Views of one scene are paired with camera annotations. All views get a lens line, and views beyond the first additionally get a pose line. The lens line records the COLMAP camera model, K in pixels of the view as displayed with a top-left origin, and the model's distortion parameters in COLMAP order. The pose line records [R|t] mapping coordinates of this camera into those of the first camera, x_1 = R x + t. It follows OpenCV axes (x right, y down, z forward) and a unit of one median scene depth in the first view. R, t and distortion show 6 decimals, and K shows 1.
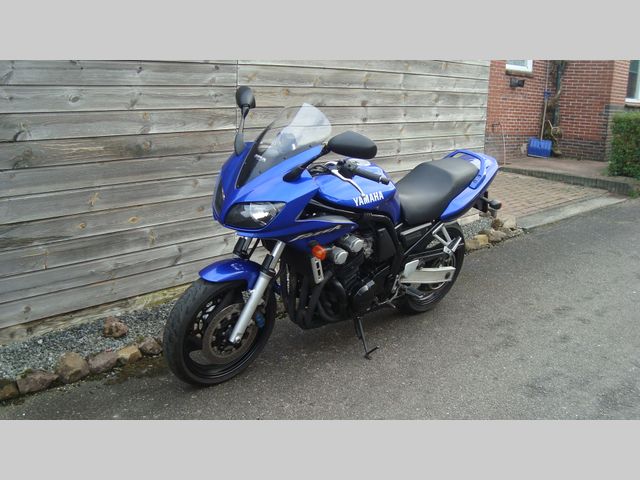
lens RADIAL K [[627.3, 0, 327.2], [0, 627.3, 239.7], [0, 0, 1]] dist [-0.219551, 0.231783]
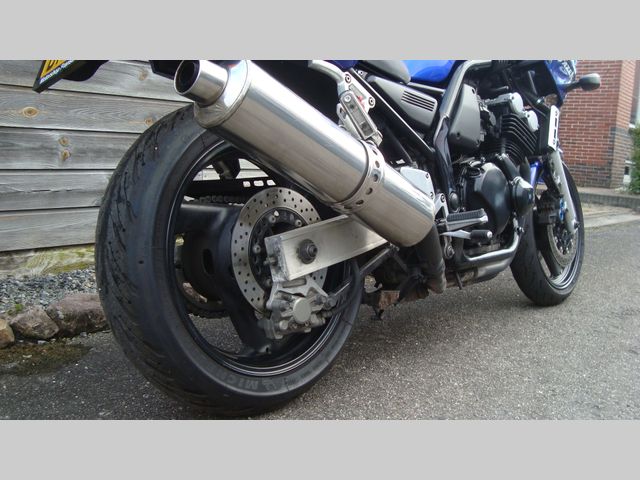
lens RADIAL K [[627.3, 0, 327.2], [0, 627.3, 239.7], [0, 0, 1]] dist [-0.219551, 0.231783]
pose [[0.997918, 0.021104, 0.060942, -0.070080], [-0.015215, 0.995311, -0.095525, 0.137307], [-0.062672, 0.094398, 0.993560, 0.440063]]
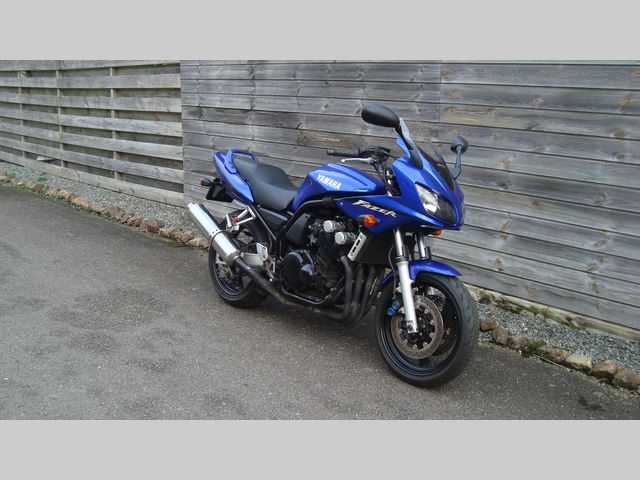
lens RADIAL K [[627.8, 0, 318.3], [0, 627.8, 250.5], [0, 0, 1]] dist [-0.235769, 0.260001]
pose [[-0.010375, 0.228838, -0.973409, 1.074381], [-0.262349, 0.938738, 0.223483, -0.210976], [0.964917, 0.257691, 0.050296, 0.889432]]
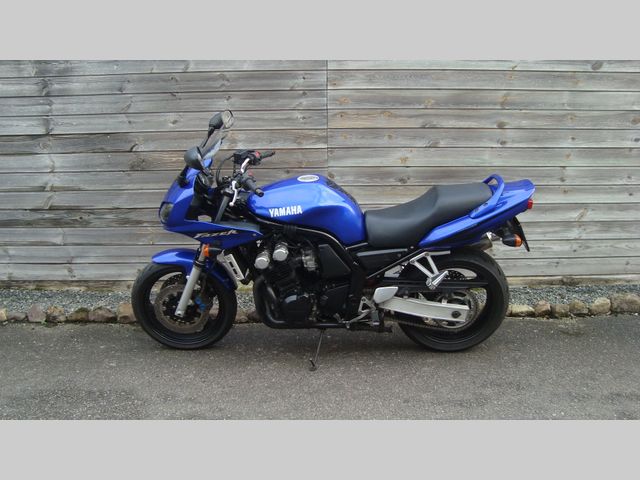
lens RADIAL K [[627.2, 0, 319.3], [0, 627.2, 231.9], [0, 0, 1]] dist [-0.216597, 0.219888]
pose [[0.697298, 0.104412, -0.709136, 0.727147], [-0.143911, 0.989582, 0.004195, -0.037075], [0.702186, 0.099127, 0.705059, 0.248461]]
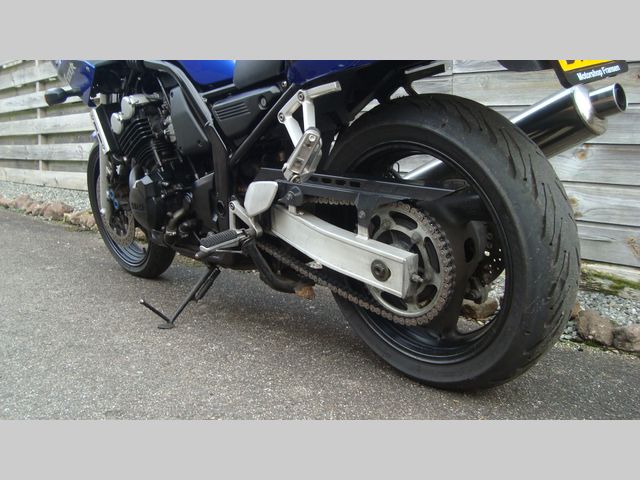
lens RADIAL K [[627.2, 0, 319.3], [0, 627.2, 231.9], [0, 0, 1]] dist [-0.216597, 0.219888]
pose [[-0.033014, 0.103556, -0.994076, 0.566652], [-0.257365, 0.960195, 0.108573, 0.011412], [0.965750, 0.259424, -0.005048, 1.045709]]
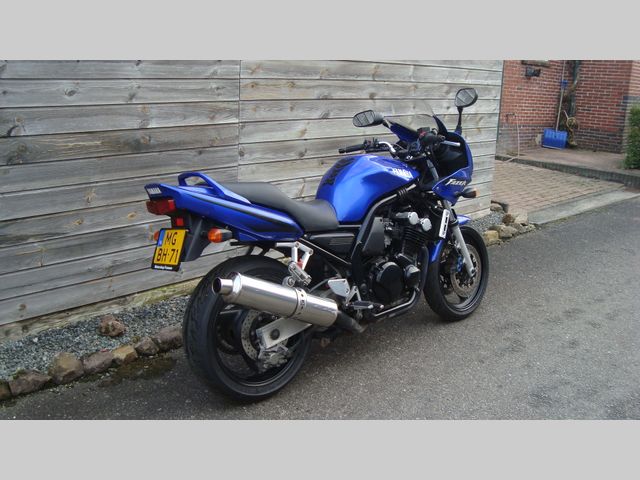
lens RADIAL K [[627.3, 0, 327.2], [0, 627.3, 239.7], [0, 0, 1]] dist [-0.219551, 0.231783]
pose [[0.999670, 0.012872, -0.022218, 0.017859], [-0.012353, 0.999651, 0.023354, -0.021380], [0.022510, -0.023072, 0.999480, 0.028676]]
